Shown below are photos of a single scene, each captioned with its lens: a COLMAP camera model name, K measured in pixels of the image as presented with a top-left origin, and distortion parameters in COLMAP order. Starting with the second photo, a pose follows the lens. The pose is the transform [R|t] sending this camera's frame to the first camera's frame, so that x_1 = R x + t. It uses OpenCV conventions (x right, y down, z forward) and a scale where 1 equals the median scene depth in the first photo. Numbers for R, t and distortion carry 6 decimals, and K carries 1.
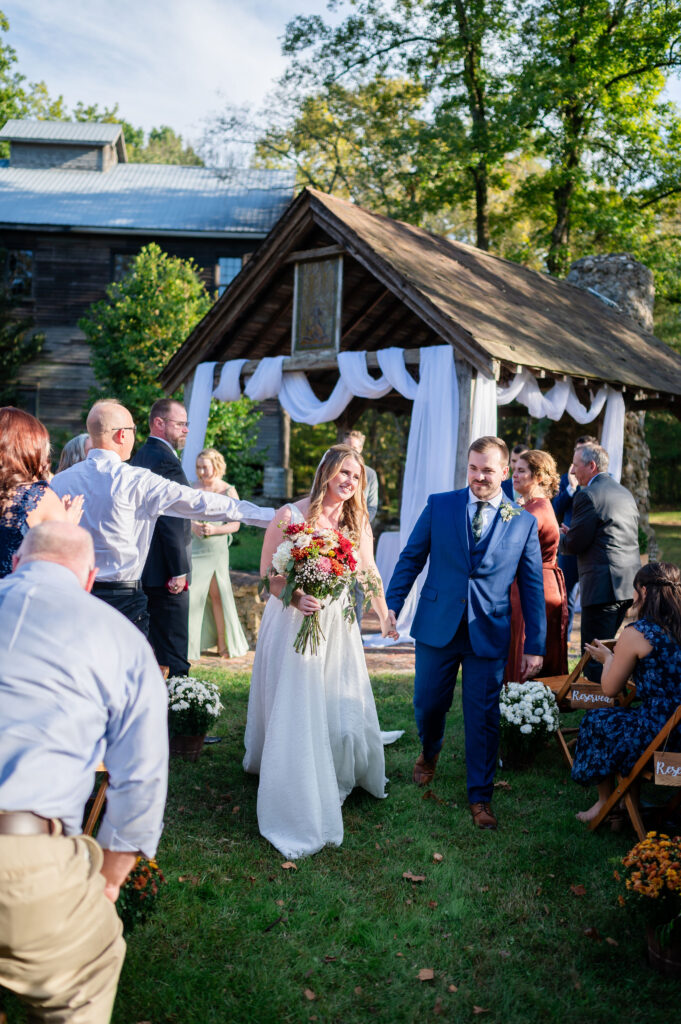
lens RADIAL K [[1012.5, 0, 342.1], [0, 1012.5, 510.9], [0, 0, 1]] dist [0.001382, 0.000000]
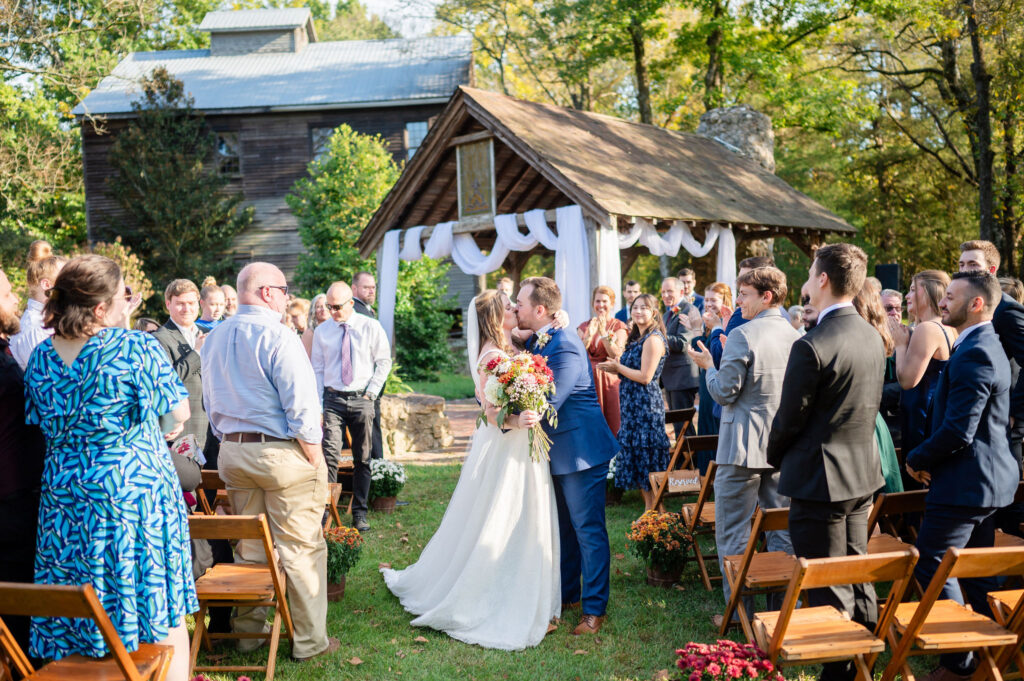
lens RADIAL K [[1012.5, 0, 510.7], [0, 1012.5, 341.3], [0, 0, 1]] dist [0.001382, 0.000000]
pose [[0.996051, -0.077066, -0.044073, 0.032606], [0.076686, 0.997003, -0.010257, 0.006425], [0.044731, 0.006837, 0.998976, -0.135212]]
